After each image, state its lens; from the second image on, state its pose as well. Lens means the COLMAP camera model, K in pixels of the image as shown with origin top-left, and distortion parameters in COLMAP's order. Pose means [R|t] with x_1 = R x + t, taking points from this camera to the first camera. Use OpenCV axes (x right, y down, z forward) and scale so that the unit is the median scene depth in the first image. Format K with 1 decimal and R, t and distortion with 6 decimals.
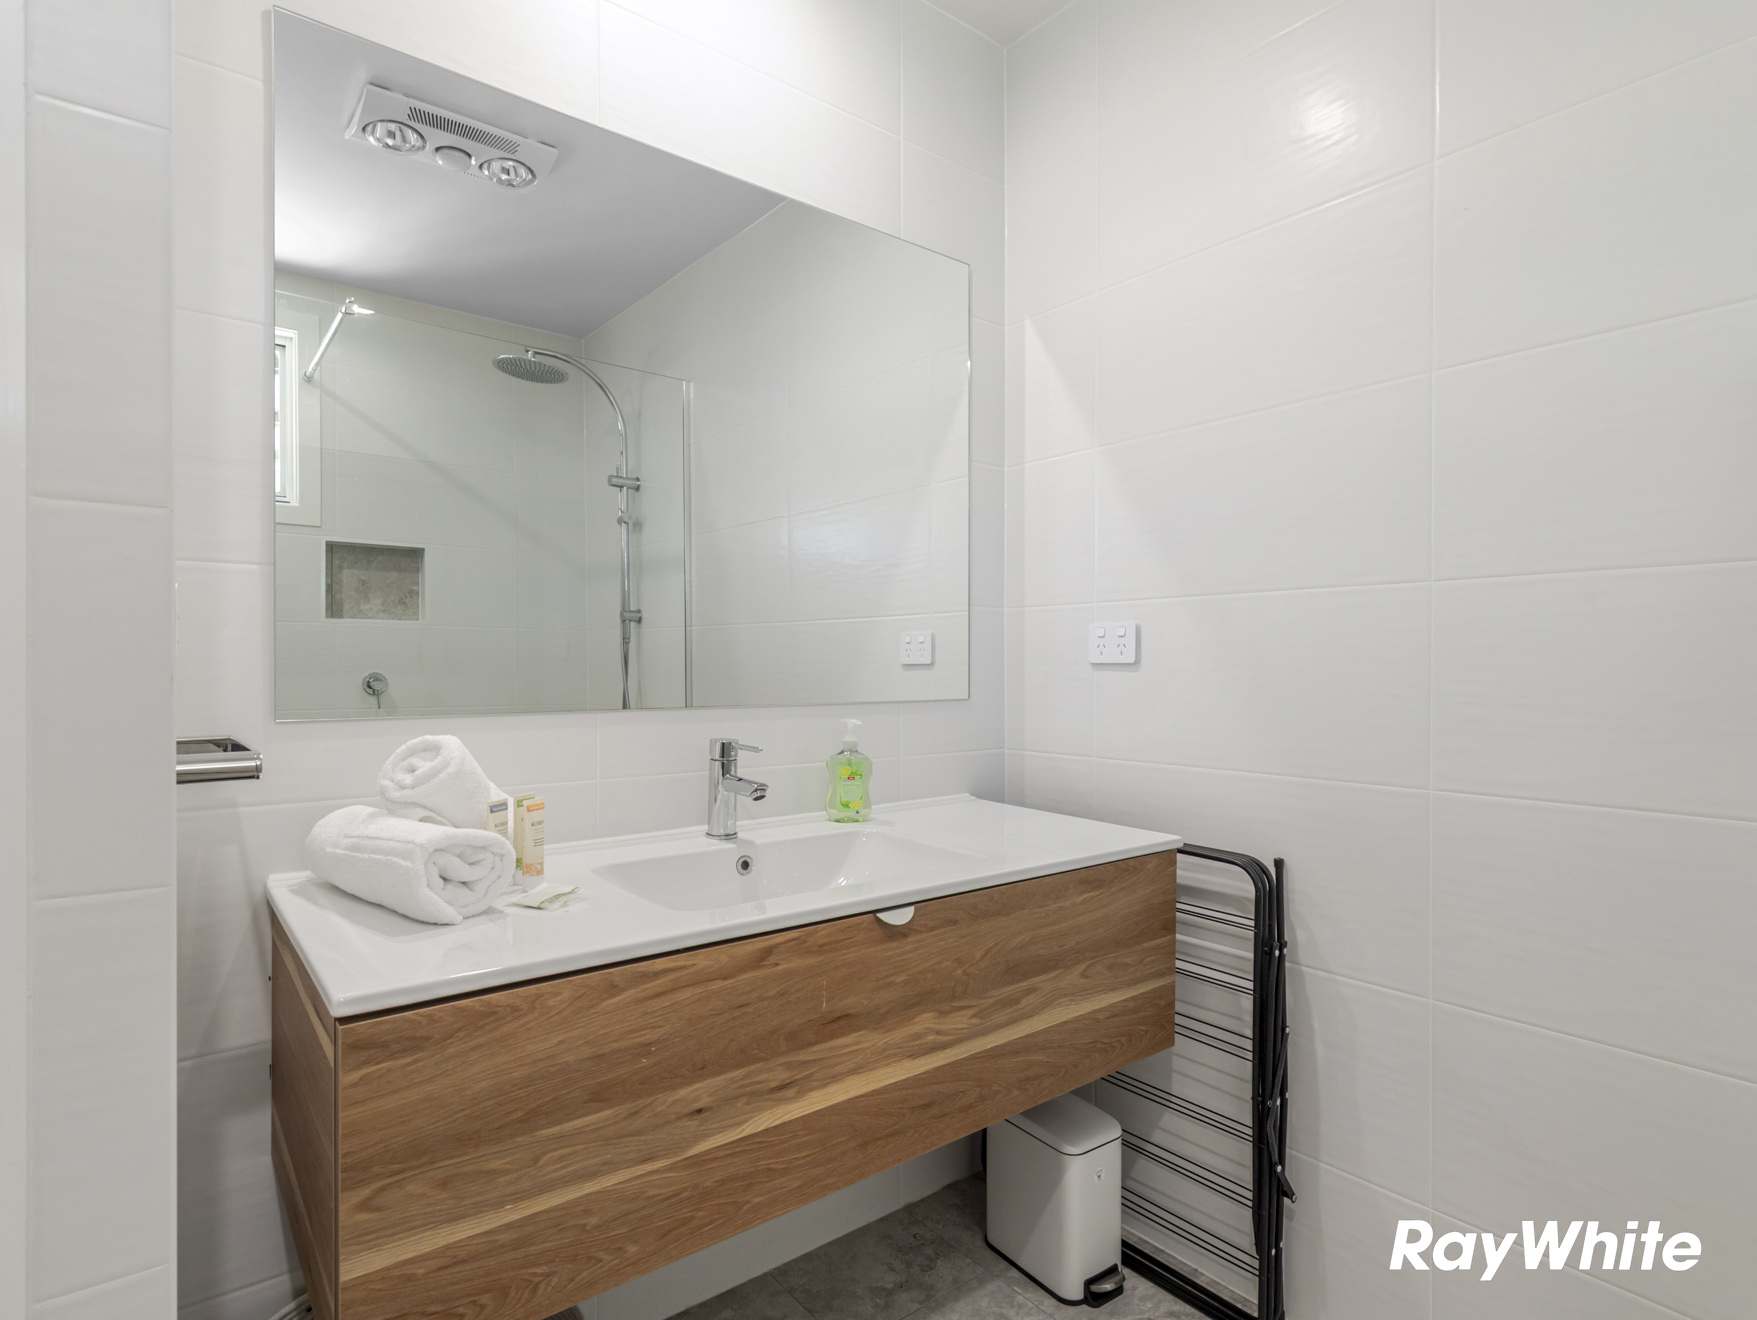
lens RADIAL K [[923.8, 0, 885.7], [0, 923.8, 663.1], [0, 0, 1]] dist [0.008998, -0.002586]
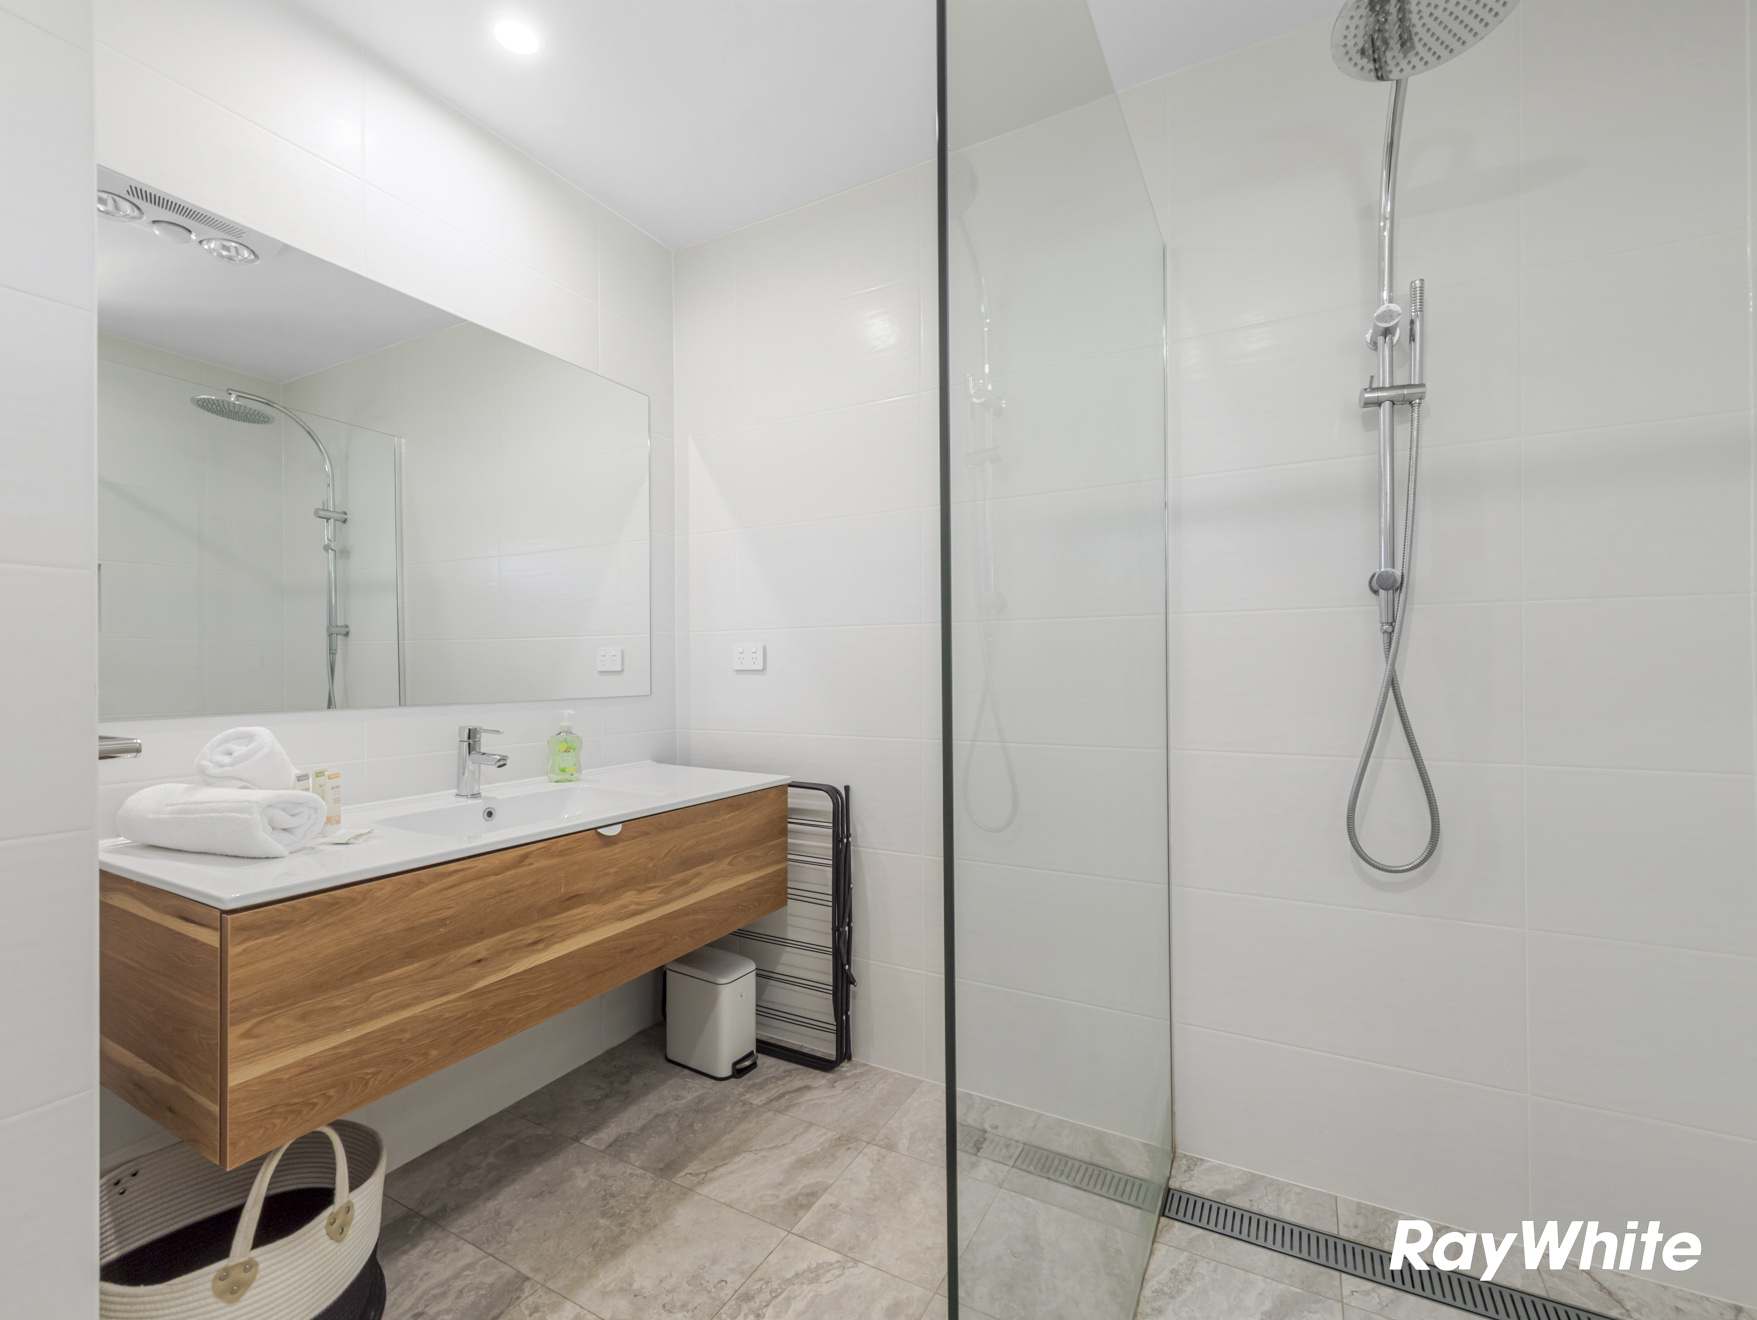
lens RADIAL K [[764.6, 0, 910.5], [0, 764.6, 673.6], [0, 0, 1]] dist [0.001809, 0.000923]
pose [[0.906934, -0.008344, 0.421190, -0.052785], [0.004746, 0.999943, 0.009589, -0.004775], [-0.421246, -0.006698, 0.906922, -0.300376]]
